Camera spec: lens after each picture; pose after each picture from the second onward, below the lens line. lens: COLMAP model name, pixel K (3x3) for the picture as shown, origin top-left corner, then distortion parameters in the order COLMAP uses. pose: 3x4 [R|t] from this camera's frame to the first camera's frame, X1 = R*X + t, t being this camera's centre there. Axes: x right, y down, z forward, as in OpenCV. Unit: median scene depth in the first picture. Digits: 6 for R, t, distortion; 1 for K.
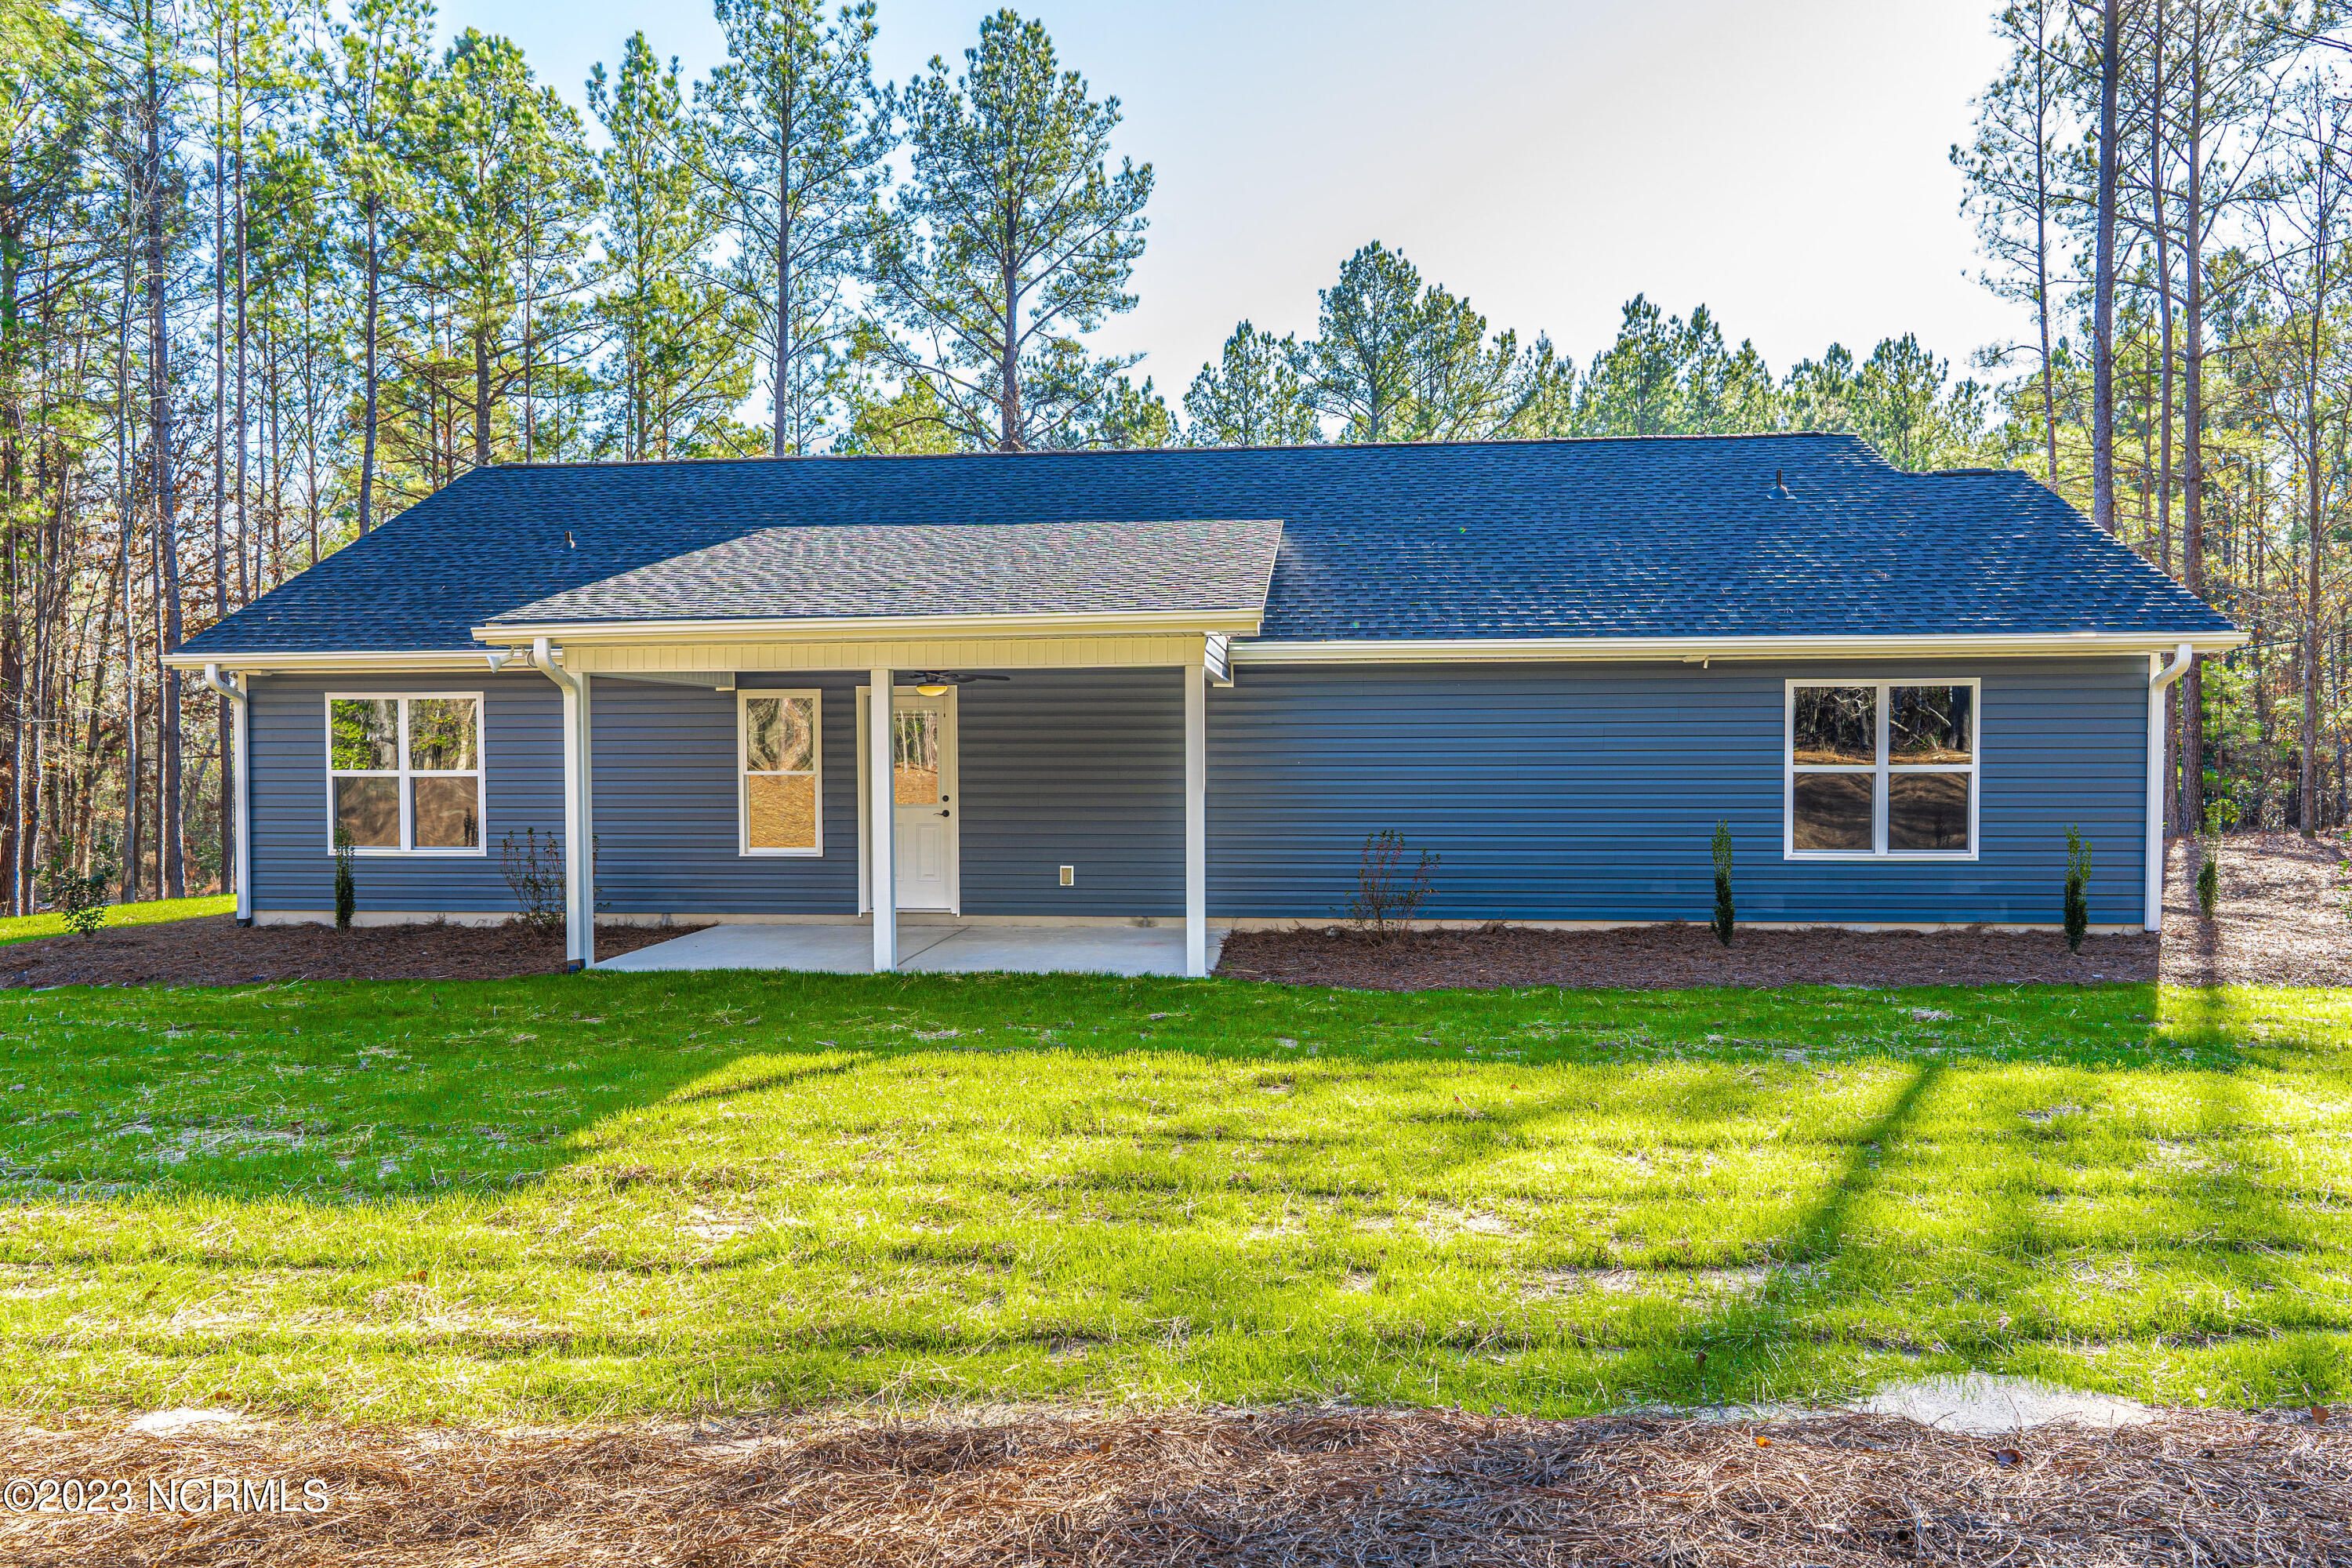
lens RADIAL K [[1556.4, 0, 1176.0], [0, 1556.4, 784.0], [0, 0, 1]] dist [0.001556, 0.002021]
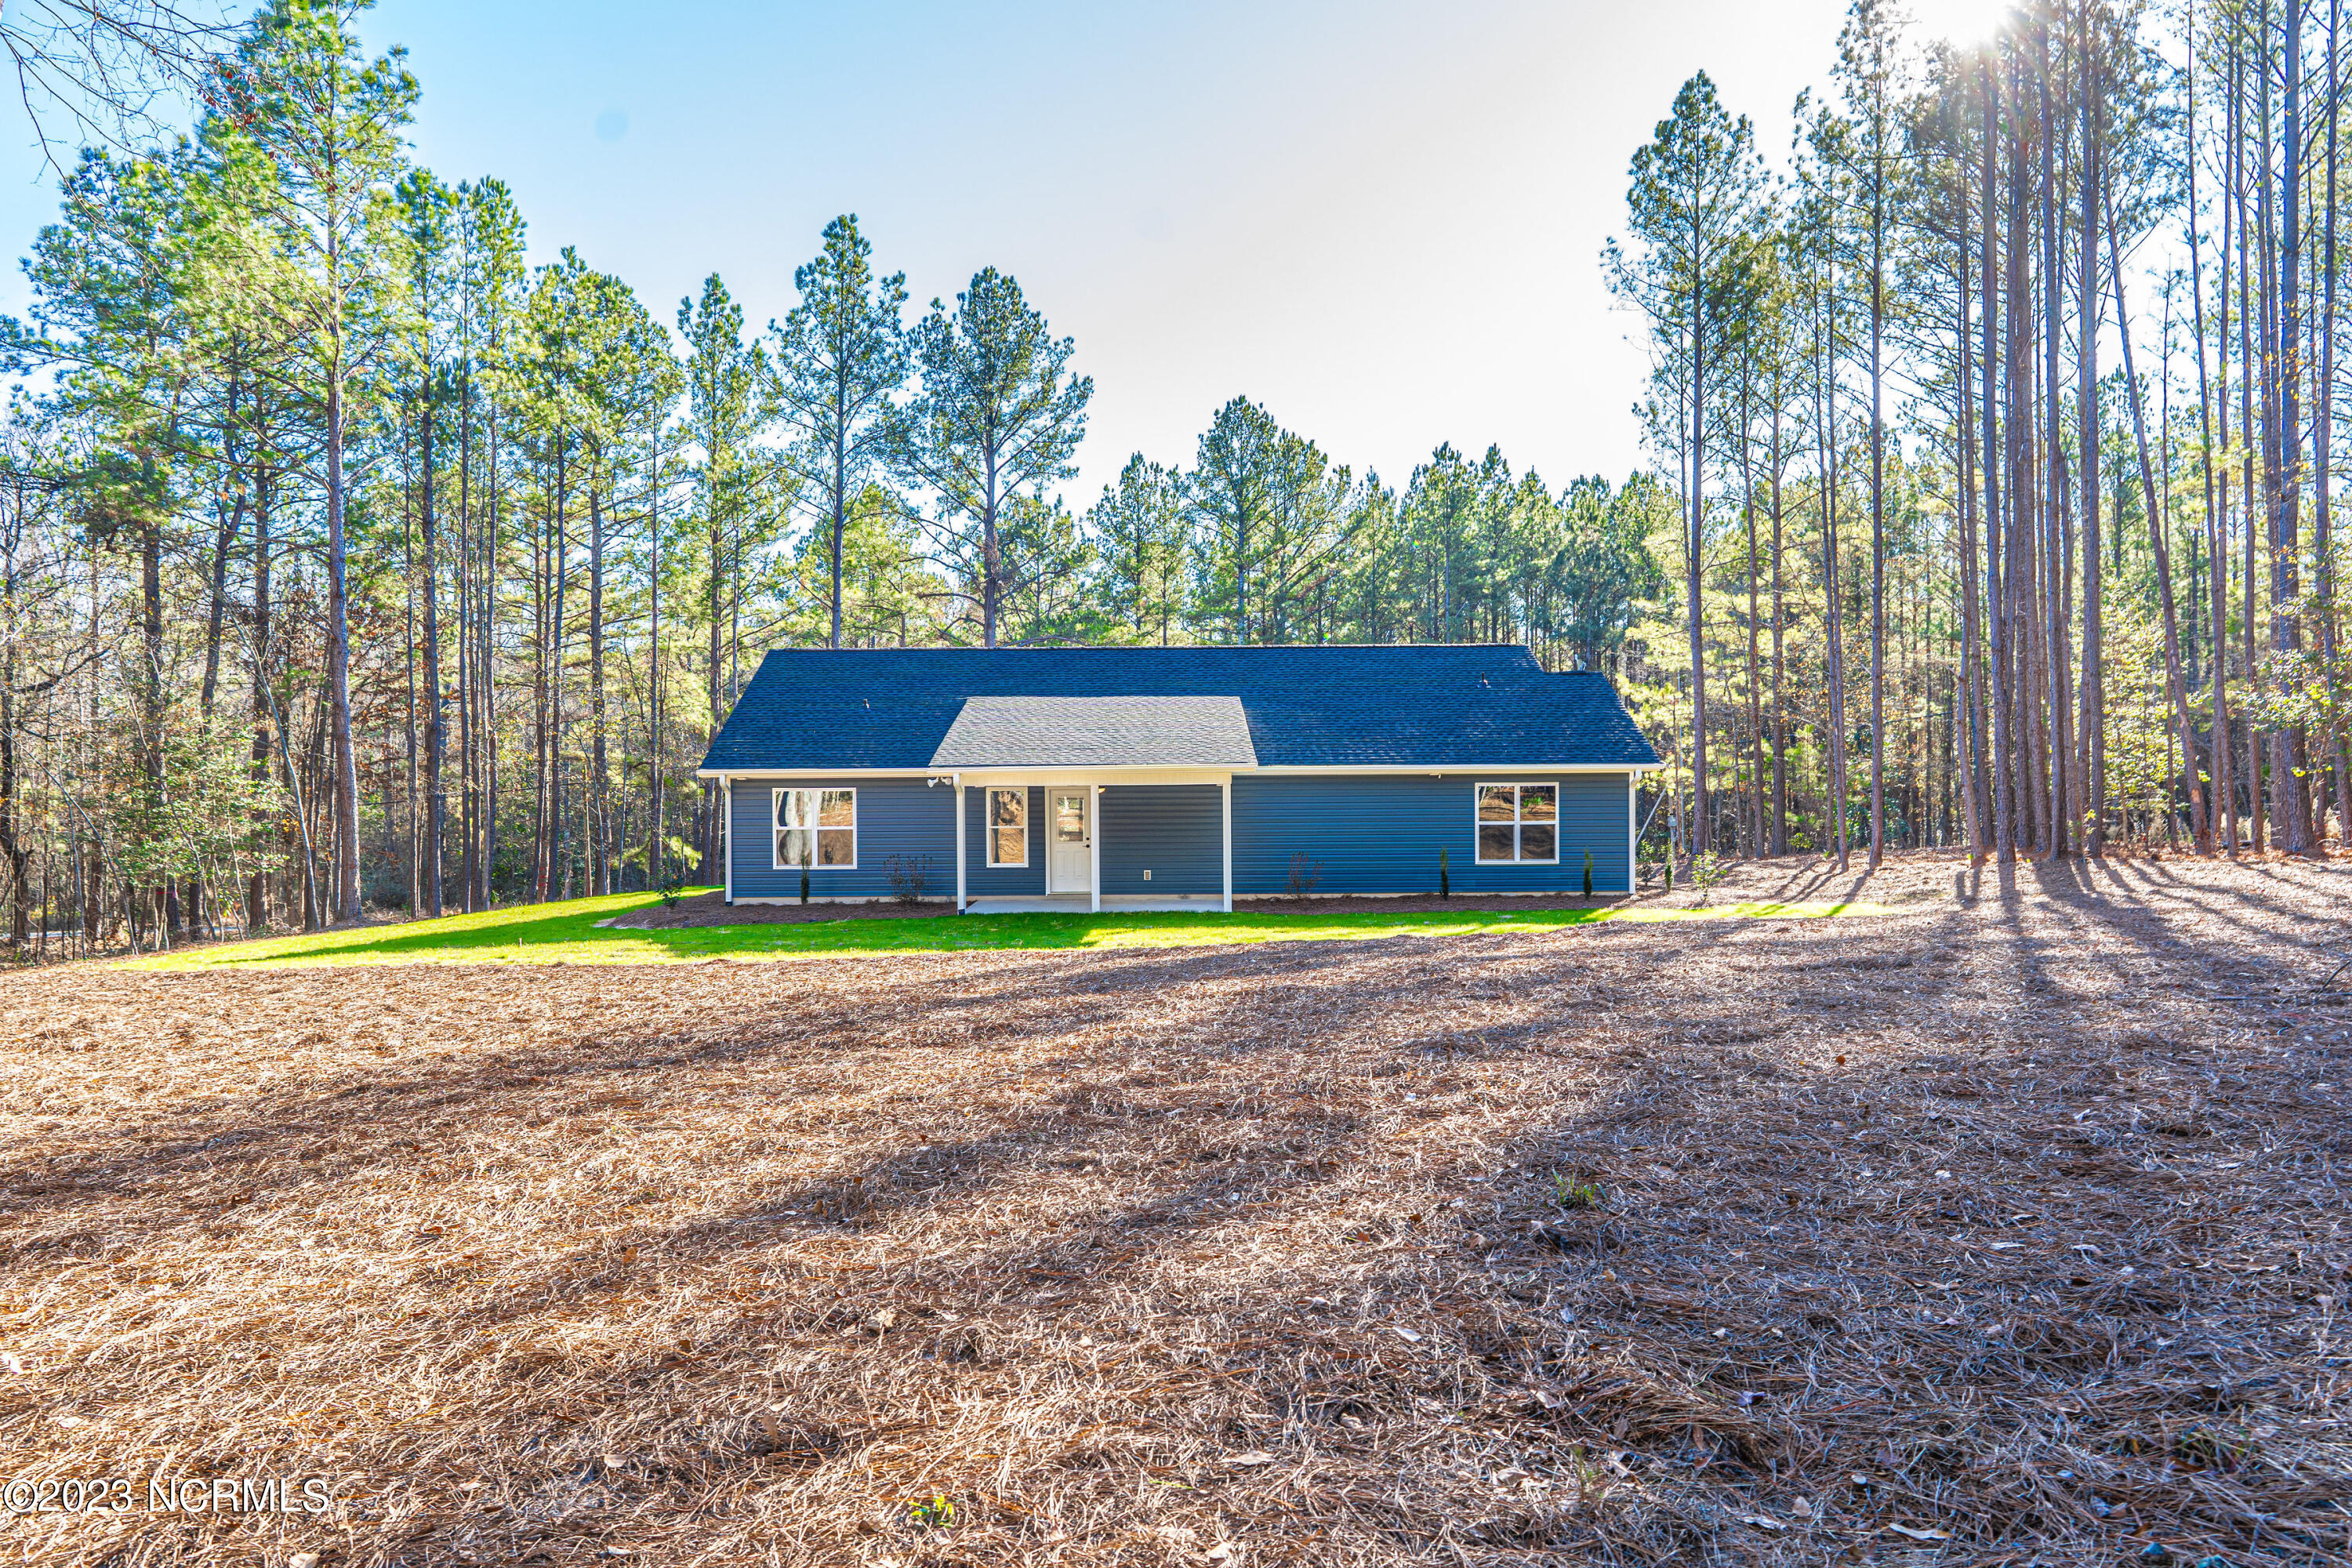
lens RADIAL K [[1570.2, 0, 1176.0], [0, 1570.2, 784.0], [0, 0, 1]] dist [0.002866, 0.000552]
pose [[0.994627, -0.003073, 0.103478, -0.086271], [0.005347, 0.999750, -0.021703, -0.006173], [-0.103385, 0.022140, 0.994395, -0.385281]]
